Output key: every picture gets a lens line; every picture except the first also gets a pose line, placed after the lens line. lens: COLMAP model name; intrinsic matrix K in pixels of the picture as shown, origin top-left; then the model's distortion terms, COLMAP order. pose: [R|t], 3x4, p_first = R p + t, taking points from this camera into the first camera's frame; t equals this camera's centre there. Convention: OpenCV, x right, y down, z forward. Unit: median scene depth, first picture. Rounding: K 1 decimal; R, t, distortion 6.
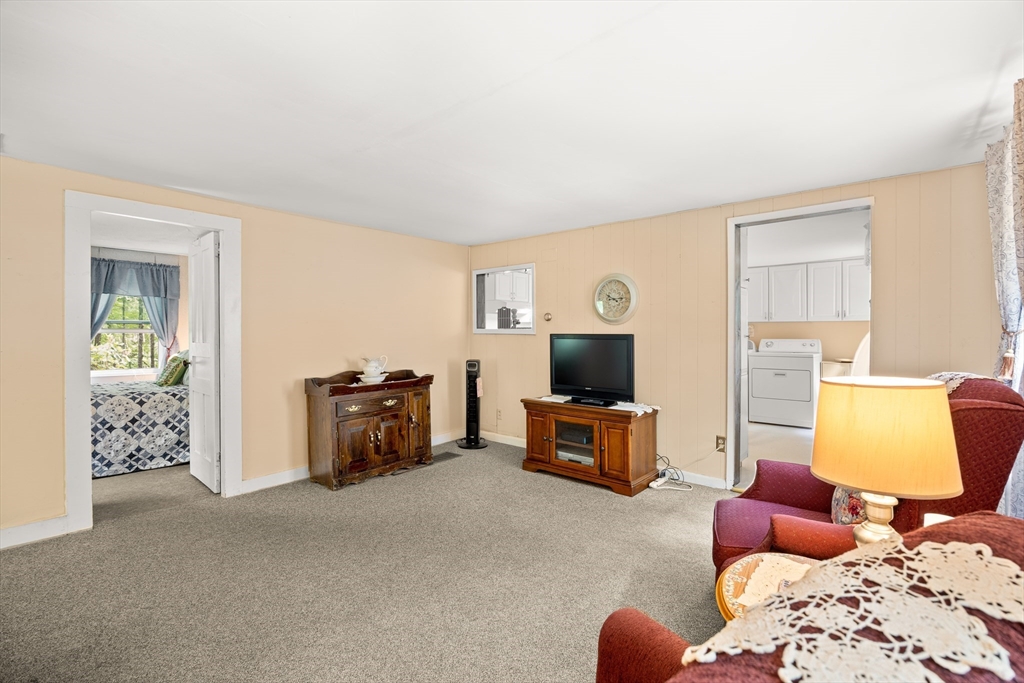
lens RADIAL K [[469.4, 0, 529.9], [0, 469.4, 334.1], [0, 0, 1]] dist [-0.005809, -0.001767]
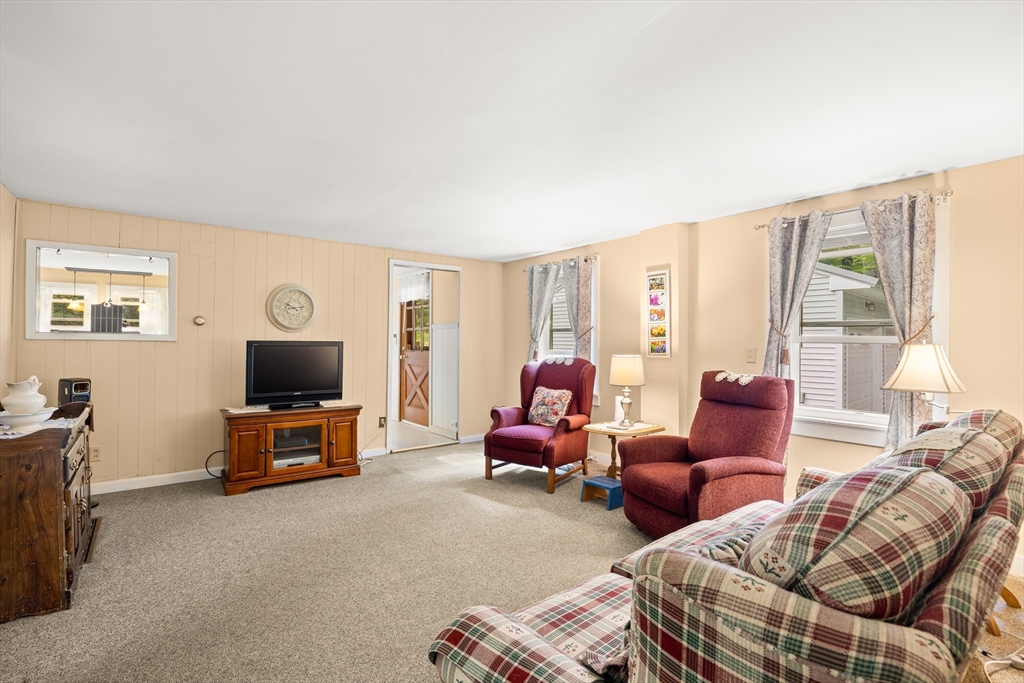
lens RADIAL K [[469.4, 0, 514.9], [0, 469.4, 340.7], [0, 0, 1]] dist [-0.005809, -0.001767]
pose [[0.216643, 0.006986, 0.976226, -0.816820], [-0.000005, 0.999974, -0.007155, 0.007509], [-0.976251, 0.001545, 0.216637, 0.316334]]
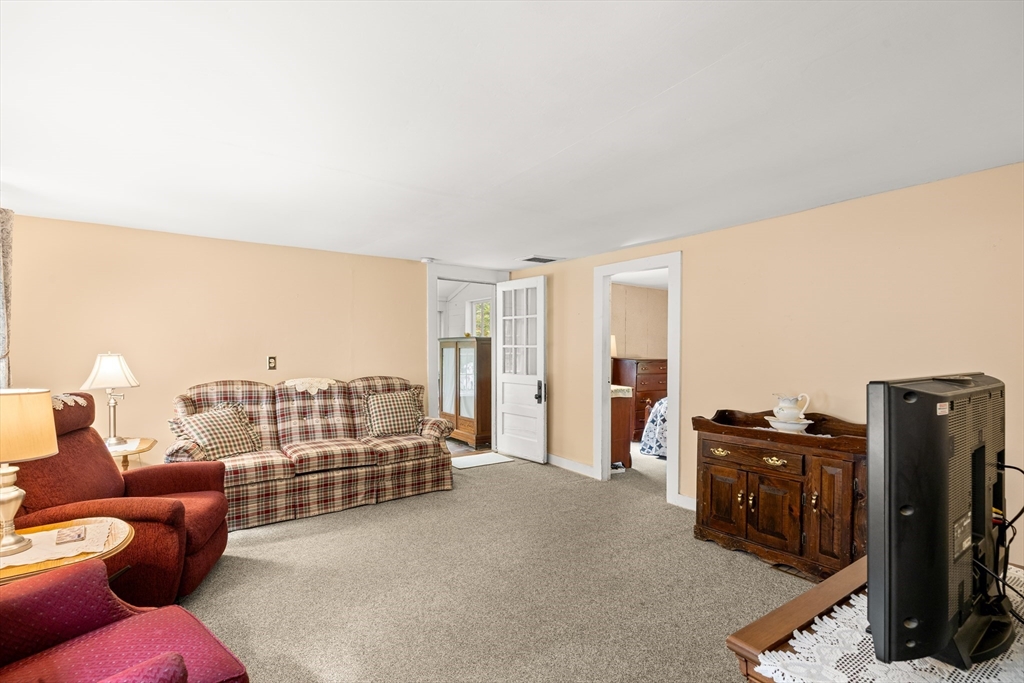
lens RADIAL K [[469.4, 0, 512.6], [0, 469.4, 357.1], [0, 0, 1]] dist [-0.005809, -0.001767]
pose [[-0.273842, 0.005862, -0.961757, 0.498016], [-0.015653, 0.999822, 0.010550, -0.007975], [0.961647, 0.017943, -0.273701, 0.867343]]
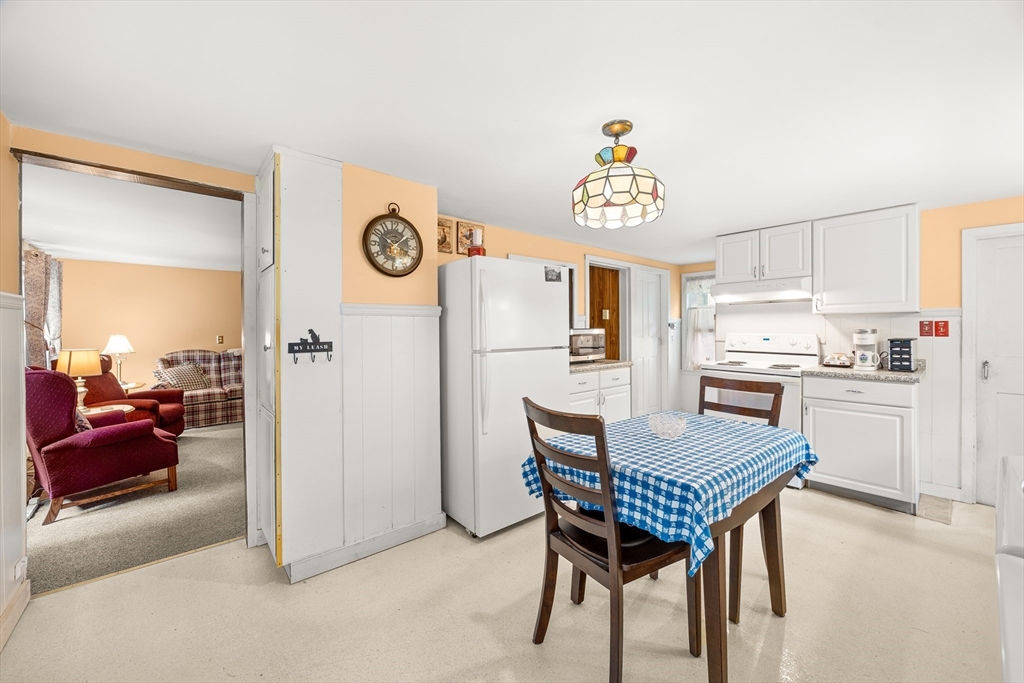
lens RADIAL K [[390.4, 0, 514.9], [0, 390.4, 330.3], [0, 0, 1]] dist [-0.000722, 0.000111]
pose [[-0.172978, -0.001340, -0.984925, 0.948701], [-0.007301, 0.999973, -0.000078, -0.019997], [0.984899, 0.007177, -0.172983, 1.479952]]
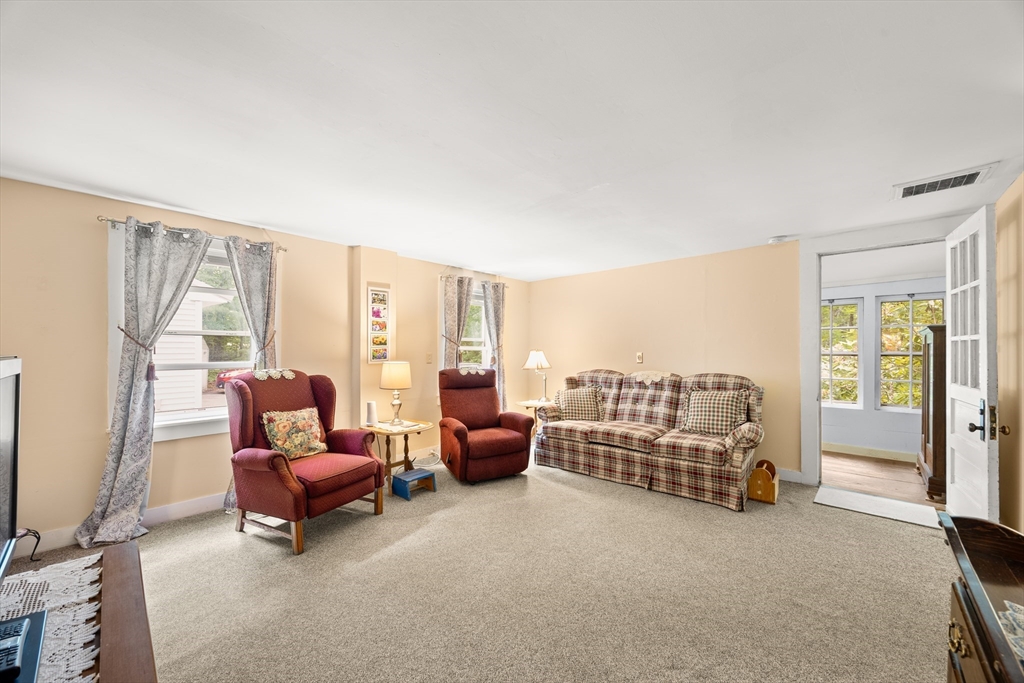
lens RADIAL K [[390.4, 0, 520.4], [0, 390.4, 352.6], [0, 0, 1]] dist [-0.000722, 0.000111]
pose [[-0.998766, -0.004434, 0.049468, -0.131905], [-0.003650, 0.999866, 0.015927, -0.007314], [-0.049532, 0.015727, -0.998649, 1.220607]]
